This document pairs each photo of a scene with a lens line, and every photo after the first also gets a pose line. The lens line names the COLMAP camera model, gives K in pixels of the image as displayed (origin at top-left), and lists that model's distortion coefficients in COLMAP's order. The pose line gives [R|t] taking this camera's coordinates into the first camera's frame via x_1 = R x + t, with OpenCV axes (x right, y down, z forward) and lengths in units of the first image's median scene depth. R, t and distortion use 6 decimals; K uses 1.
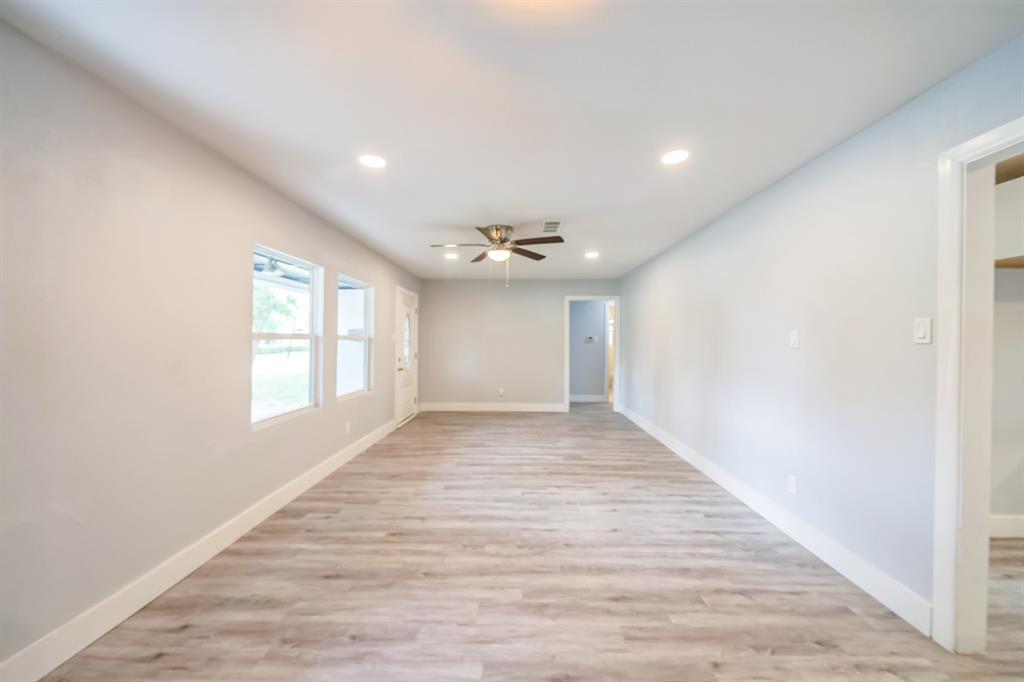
lens RADIAL K [[361.1, 0, 511.9], [0, 361.1, 342.4], [0, 0, 1]] dist [-0.002147, 0.000040]
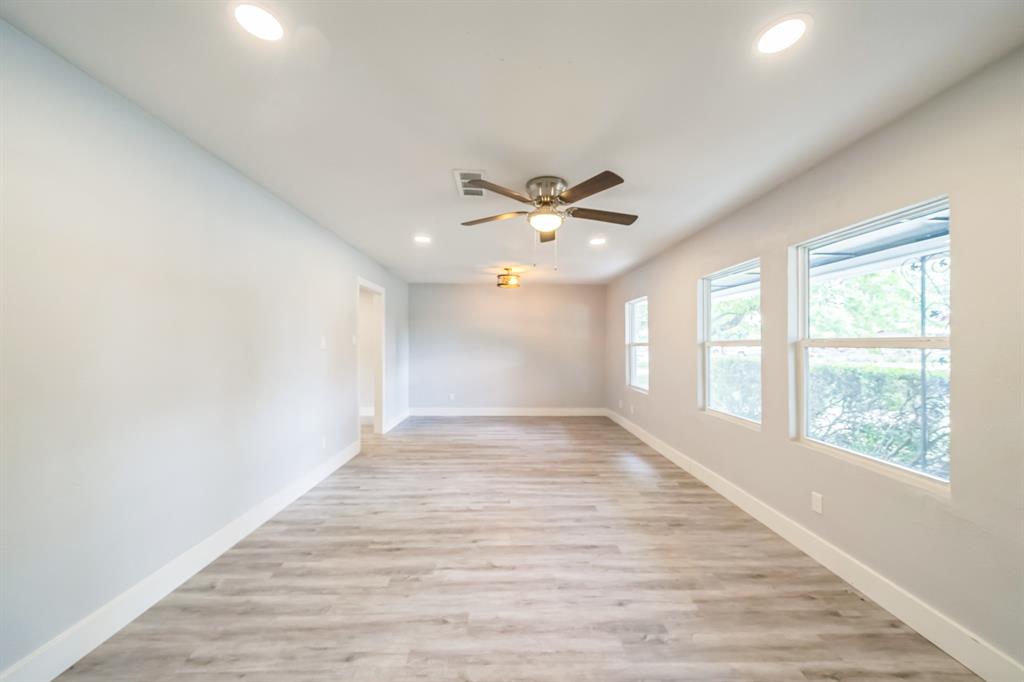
lens RADIAL K [[364.4, 0, 512.7], [0, 364.4, 348.7], [0, 0, 1]] dist [-0.002595, -0.000200]
pose [[-0.998716, -0.007880, -0.050052, 0.072323], [-0.008661, 0.999844, 0.015403, -0.010925], [0.049923, 0.015816, -0.998628, 1.984114]]
